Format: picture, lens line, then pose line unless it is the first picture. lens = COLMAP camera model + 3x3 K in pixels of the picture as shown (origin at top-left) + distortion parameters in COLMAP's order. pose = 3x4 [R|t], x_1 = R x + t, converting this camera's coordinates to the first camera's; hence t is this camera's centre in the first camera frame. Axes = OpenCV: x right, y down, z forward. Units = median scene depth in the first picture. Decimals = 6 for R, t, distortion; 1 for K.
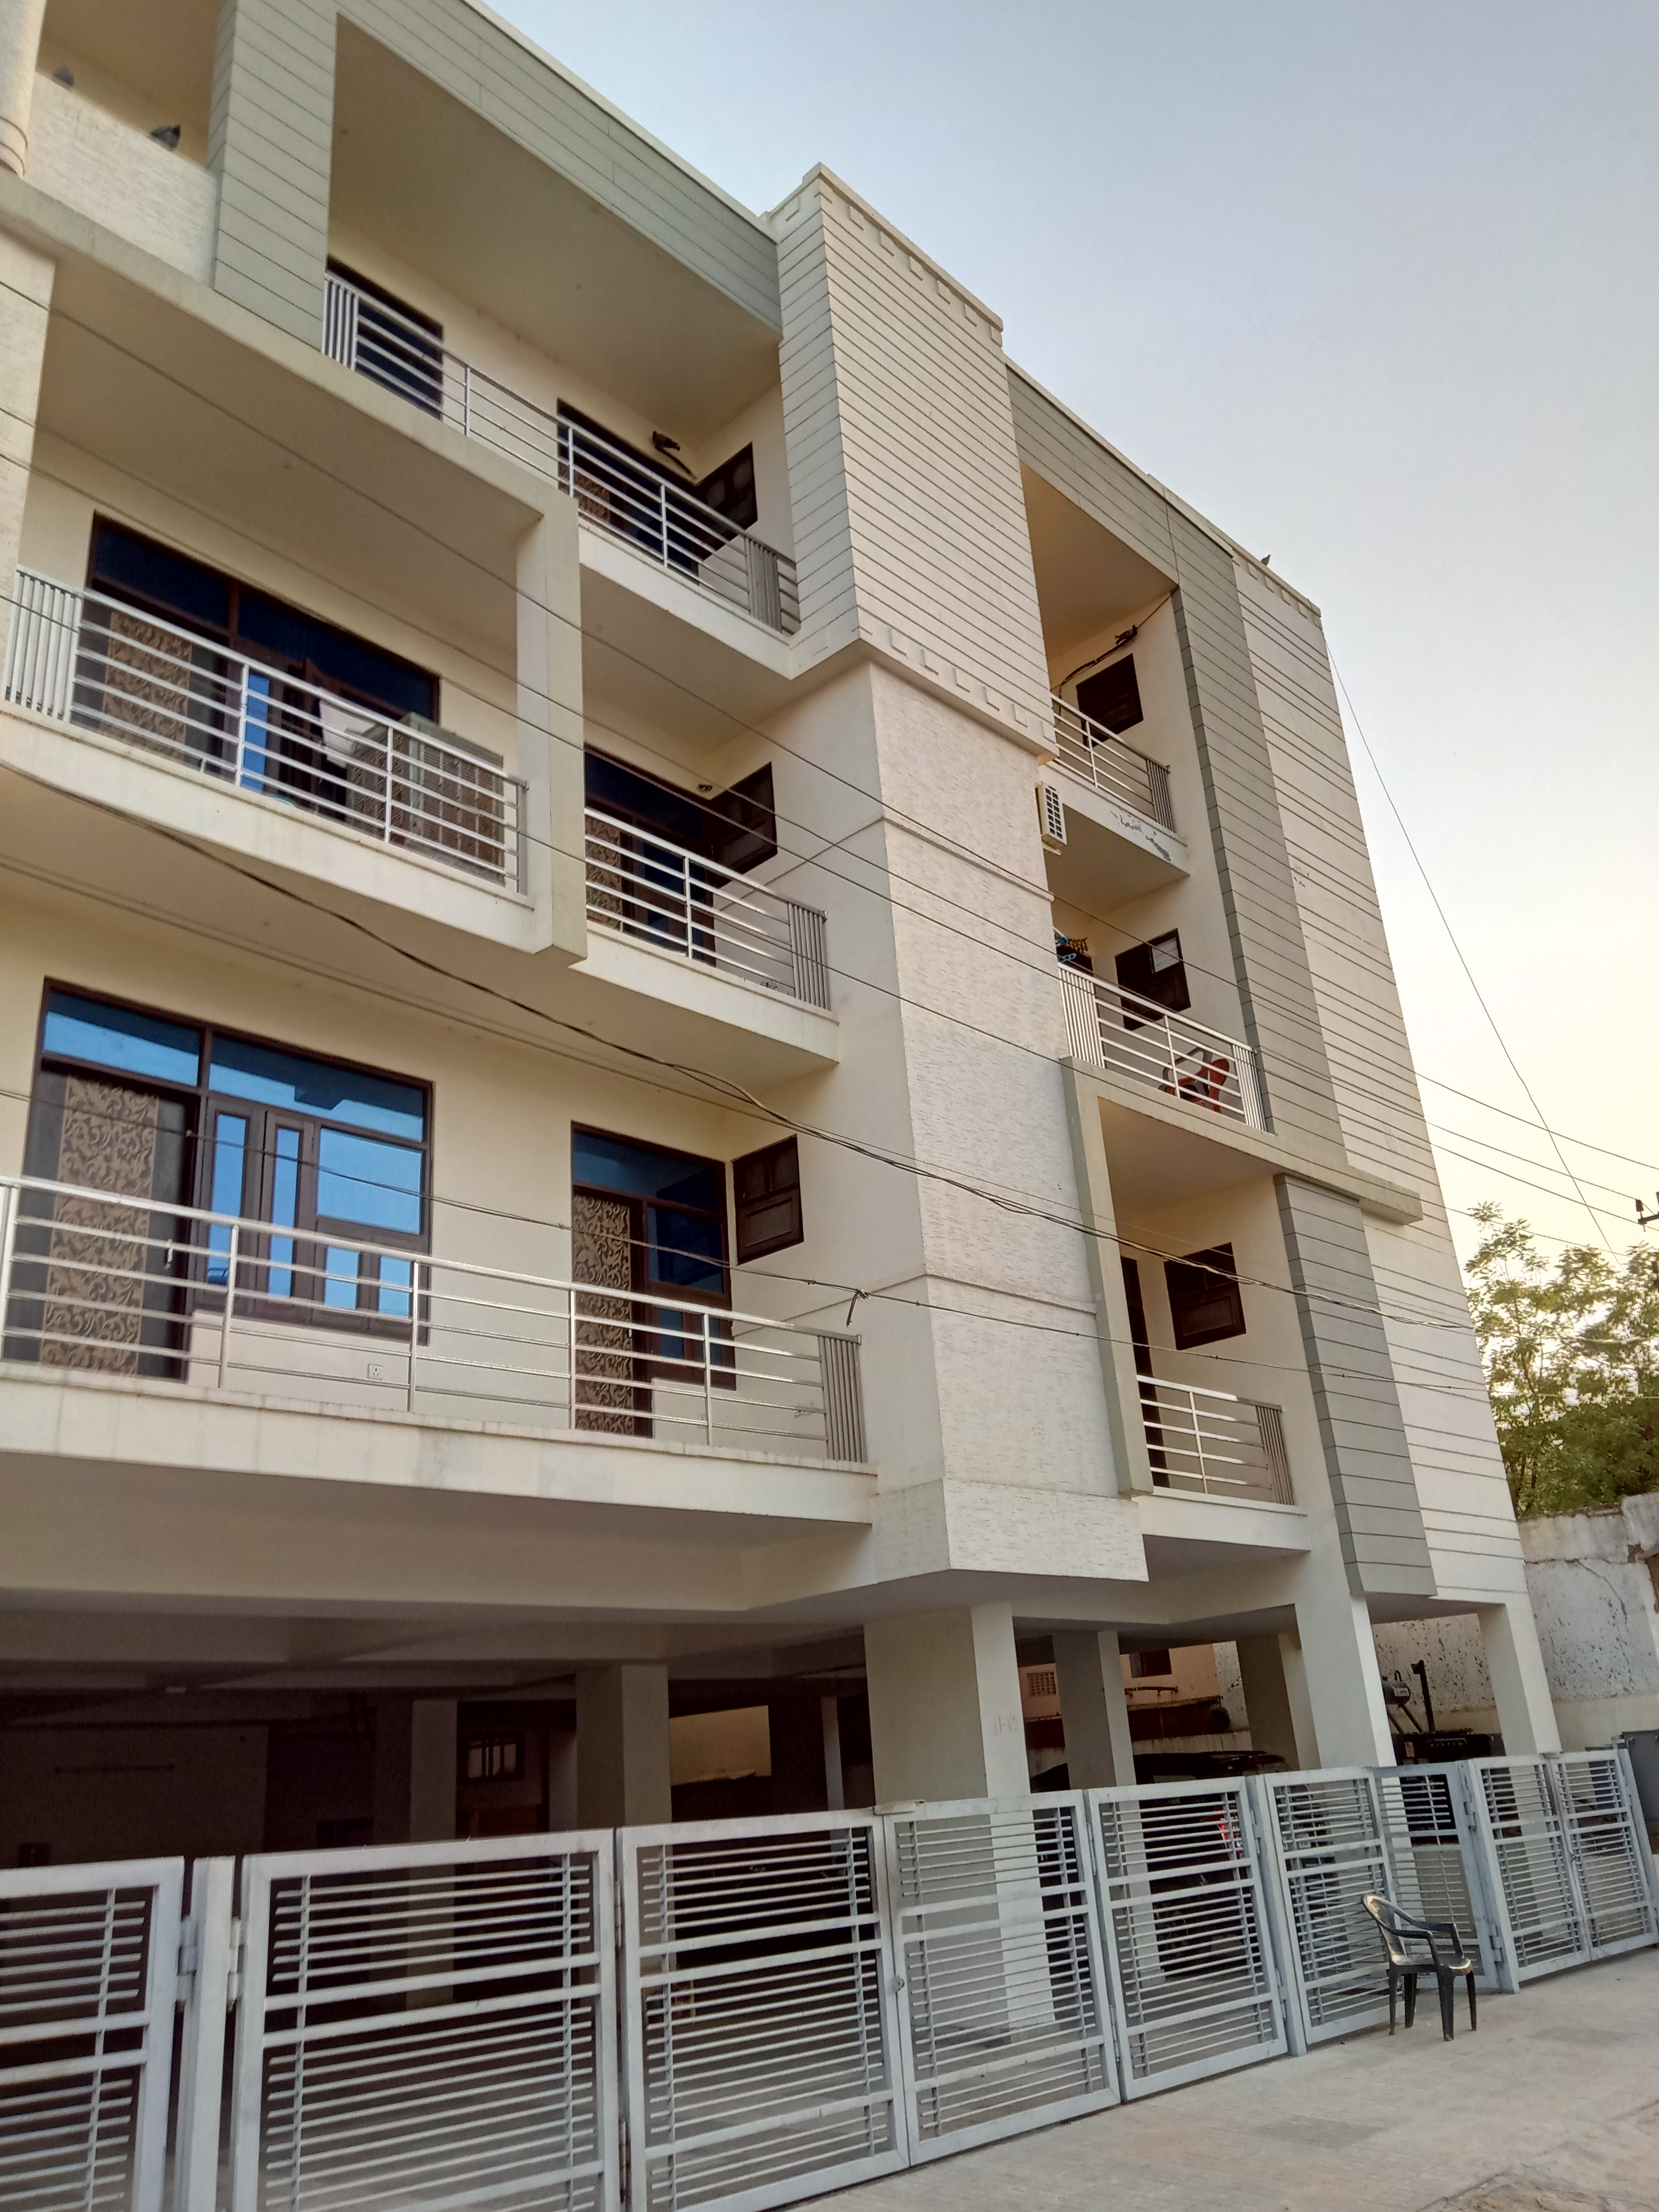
lens RADIAL K [[1762.3, 0, 829.5], [0, 1762.3, 1106.0], [0, 0, 1]] dist [0.073168, -0.105483]
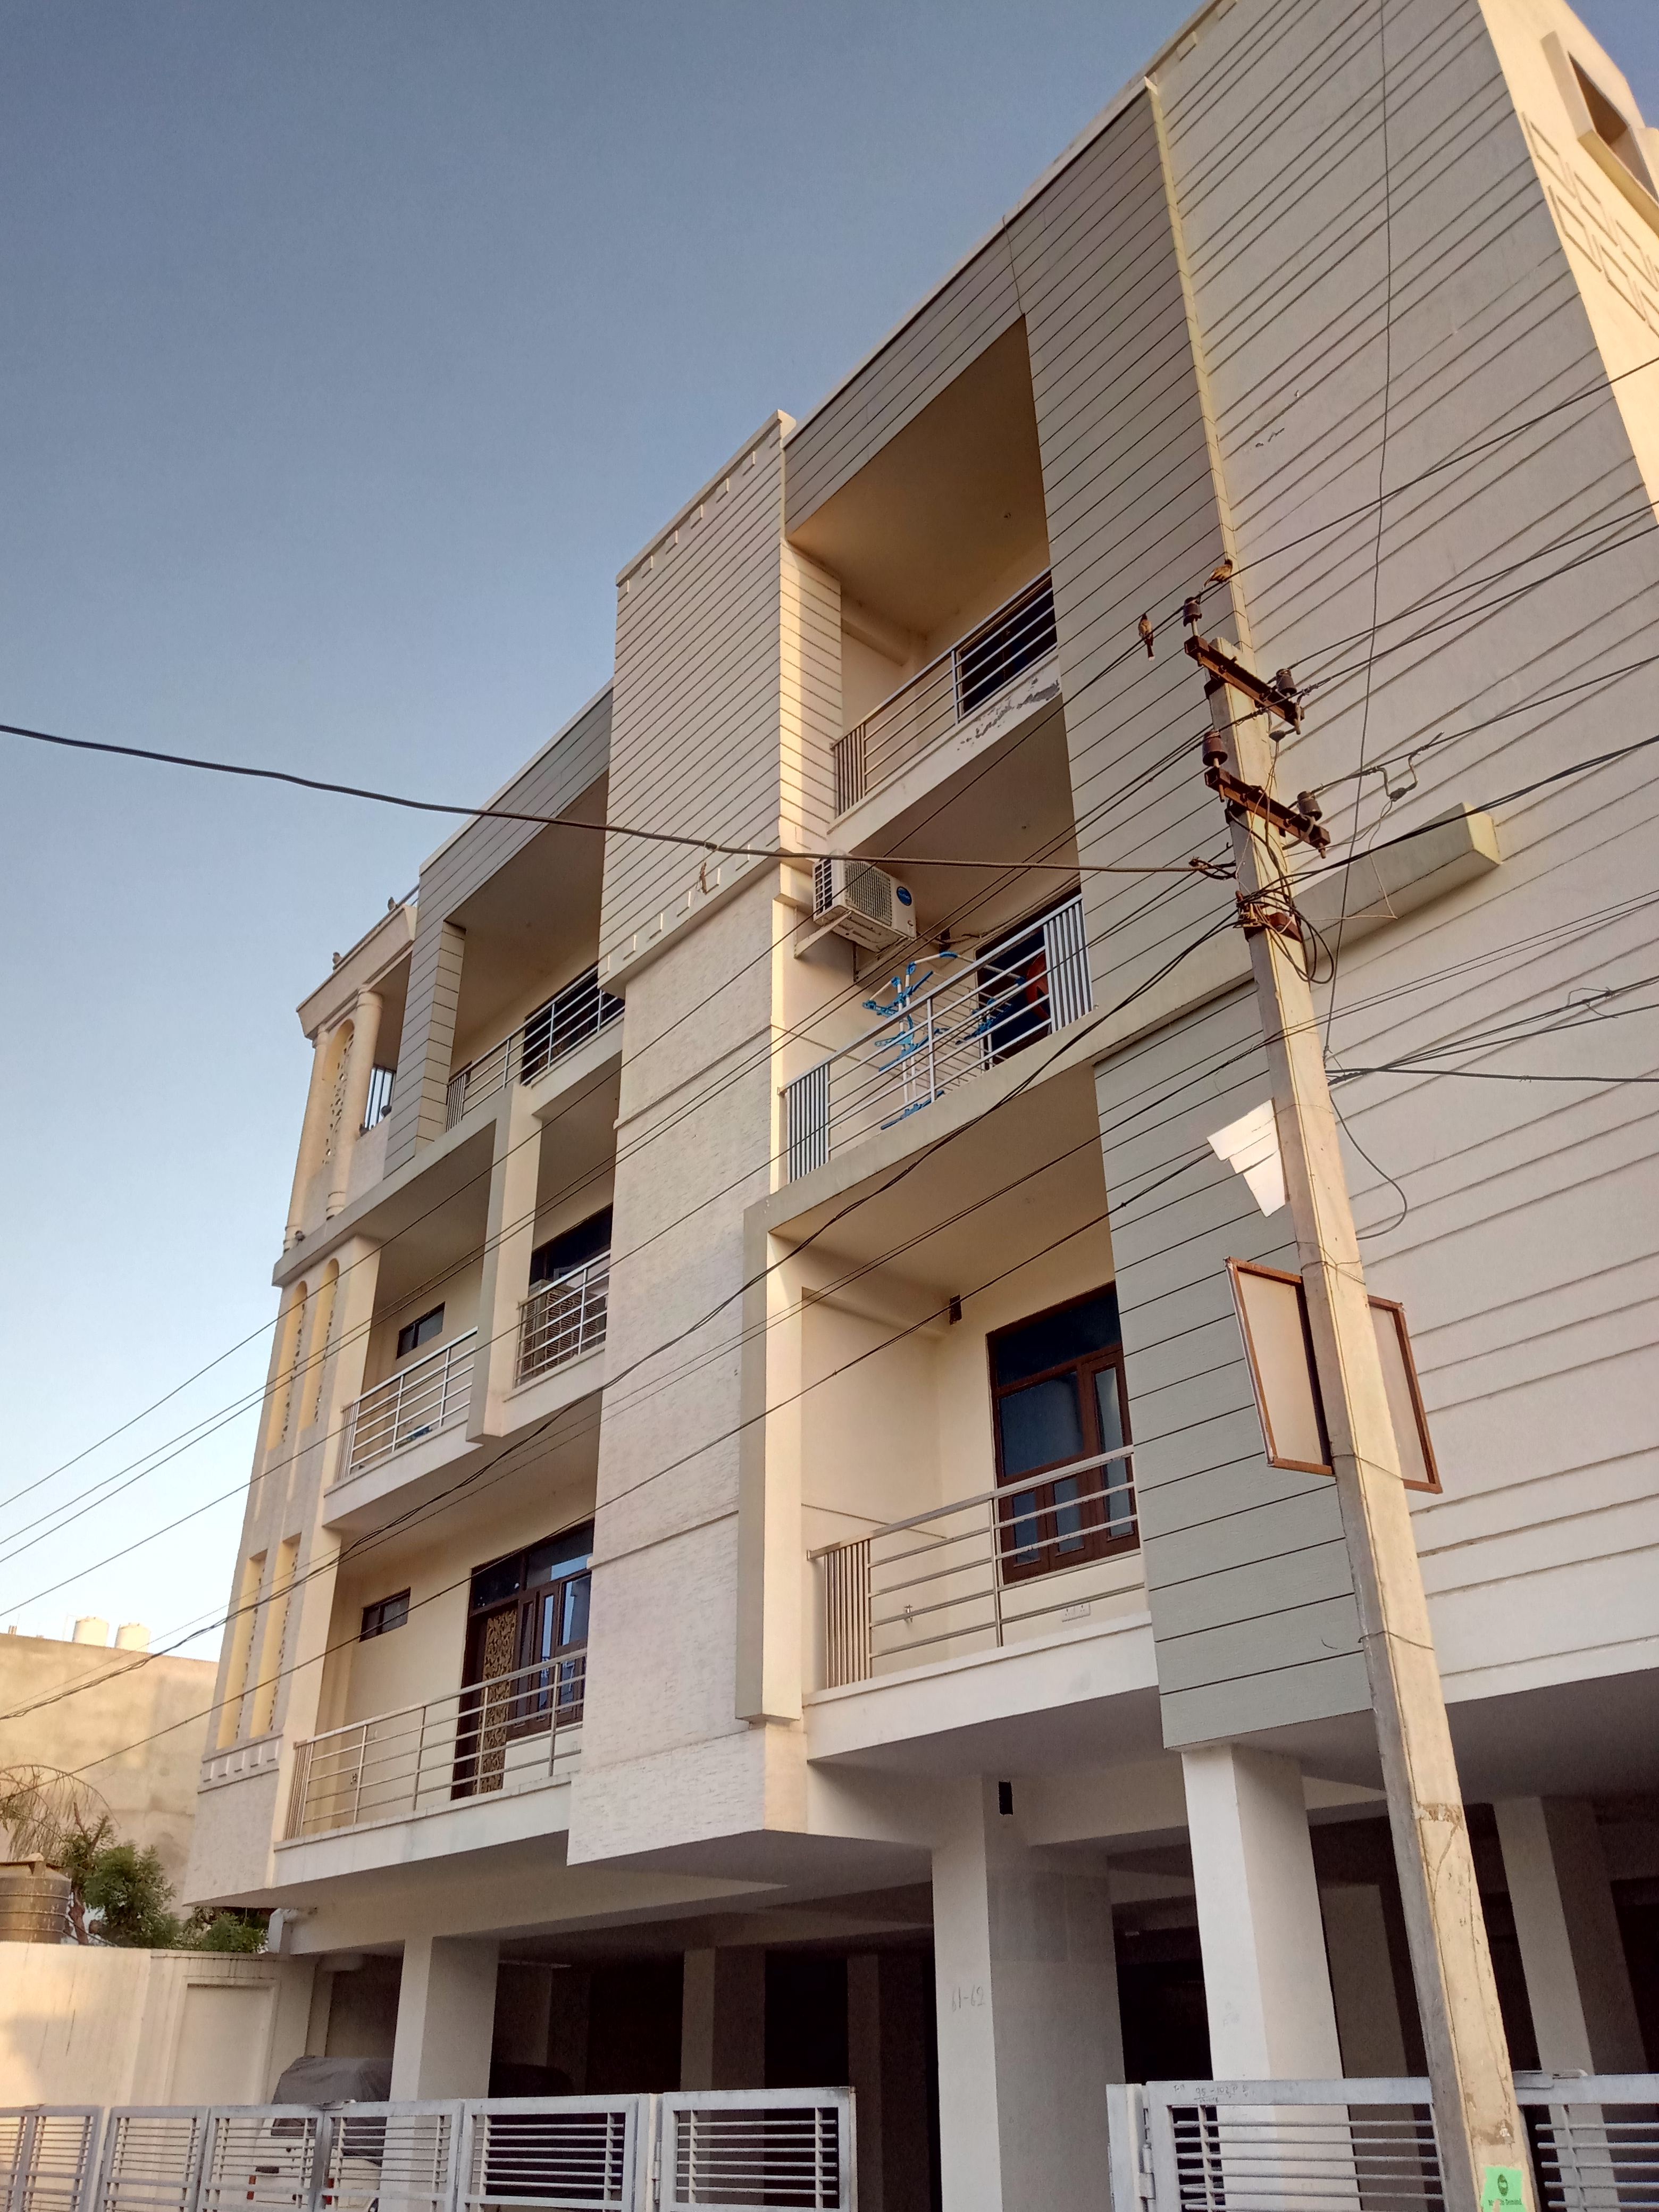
lens RADIAL K [[1762.3, 0, 829.5], [0, 1762.3, 1106.0], [0, 0, 1]] dist [0.073168, -0.105483]
pose [[-0.119938, -0.410355, -0.904004, 1.142904], [0.395654, 0.815383, -0.422620, 0.384515], [0.910534, -0.408361, 0.064563, 1.203119]]
